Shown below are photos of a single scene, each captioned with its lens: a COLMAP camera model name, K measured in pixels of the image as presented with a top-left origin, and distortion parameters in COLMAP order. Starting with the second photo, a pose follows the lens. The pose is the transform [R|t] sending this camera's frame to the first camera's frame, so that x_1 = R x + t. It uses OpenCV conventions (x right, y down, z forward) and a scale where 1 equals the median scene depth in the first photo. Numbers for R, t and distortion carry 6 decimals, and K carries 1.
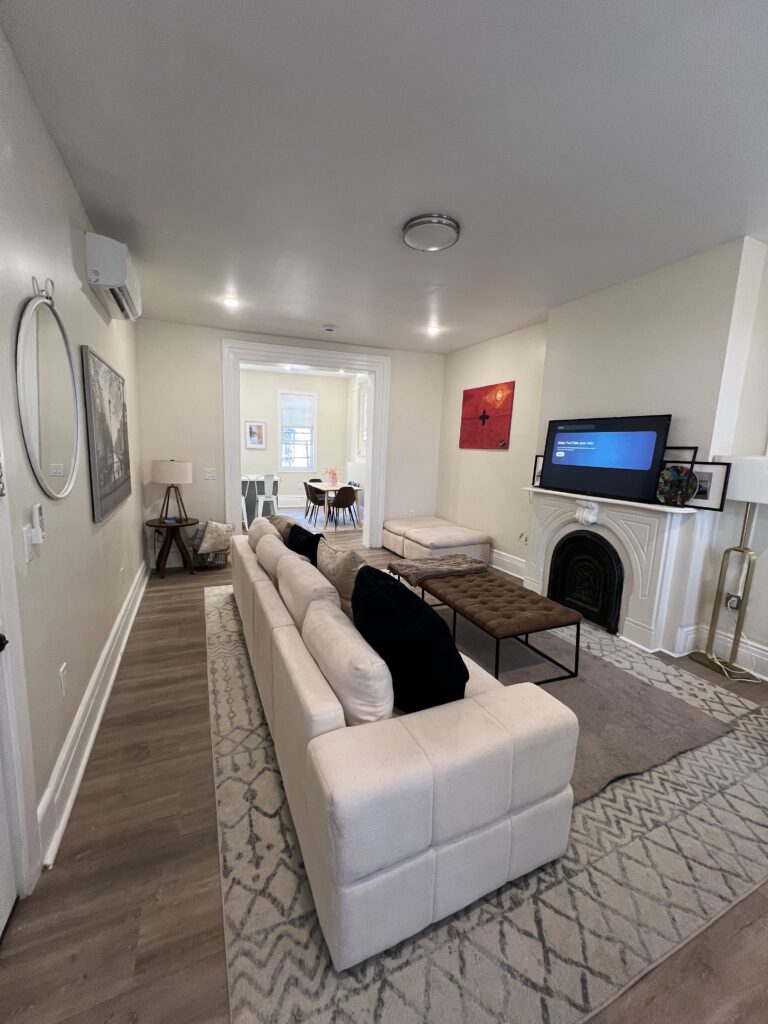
lens RADIAL K [[410.7, 0, 384.0], [0, 410.7, 512.0], [0, 0, 1]] dist [0.001597, 0.000727]
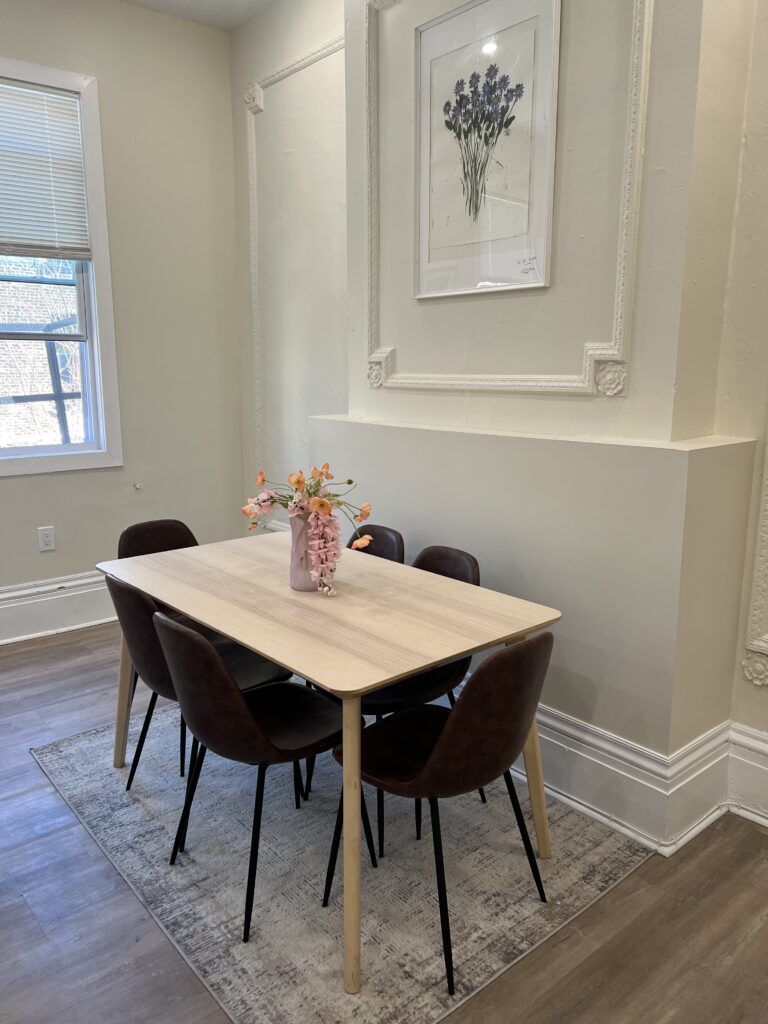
lens RADIAL K [[770.9, 0, 358.5], [0, 770.9, 508.2], [0, 0, 1]] dist [0.093301, -0.104981]
pose [[0.968713, -0.089190, 0.231602, -0.172735], [0.080433, 0.995651, 0.047002, -0.105836], [-0.234787, -0.026903, 0.971675, 0.711668]]
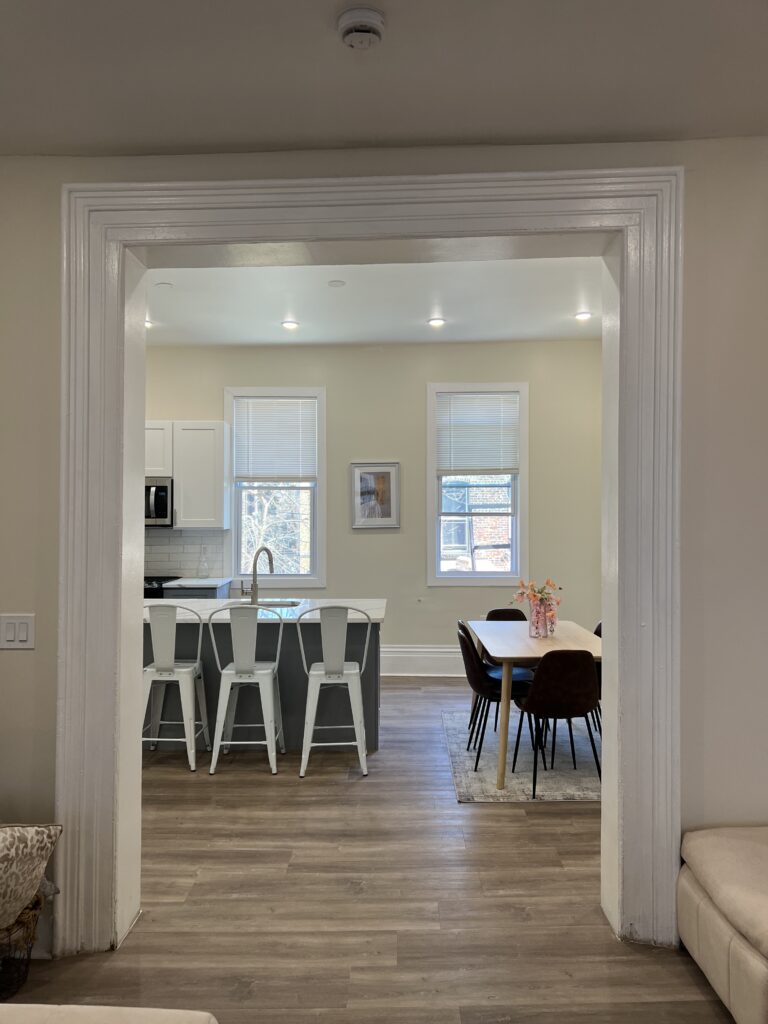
lens RADIAL K [[770.9, 0, 358.5], [0, 770.9, 508.2], [0, 0, 1]] dist [0.093301, -0.104981]
pose [[0.884635, -0.032519, -0.465149, 0.038262], [-0.047714, 0.986015, -0.159679, -0.059339], [0.463836, 0.163452, 0.870712, 0.374365]]
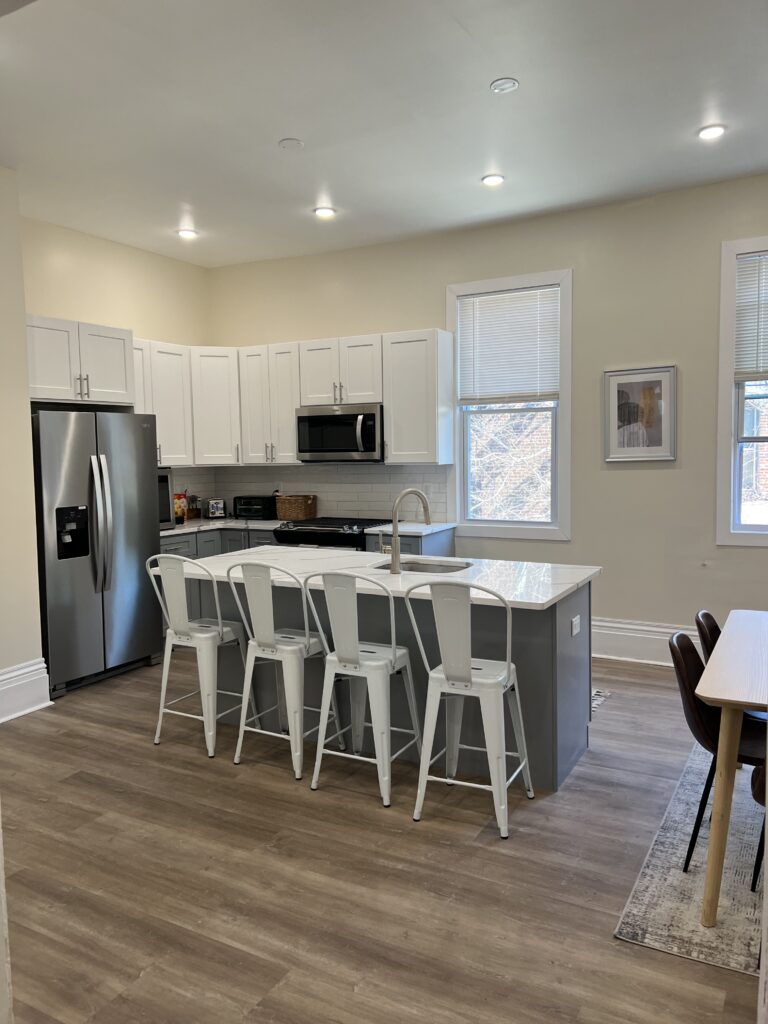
lens RADIAL K [[755.5, 0, 384.0], [0, 755.5, 512.0], [0, 0, 1]] dist [0.085023, -0.087629]
pose [[0.579384, 0.026858, -0.814612, 0.033921], [-0.095672, 0.994789, -0.035248, -0.095991], [0.809420, 0.098358, 0.578934, 0.634492]]
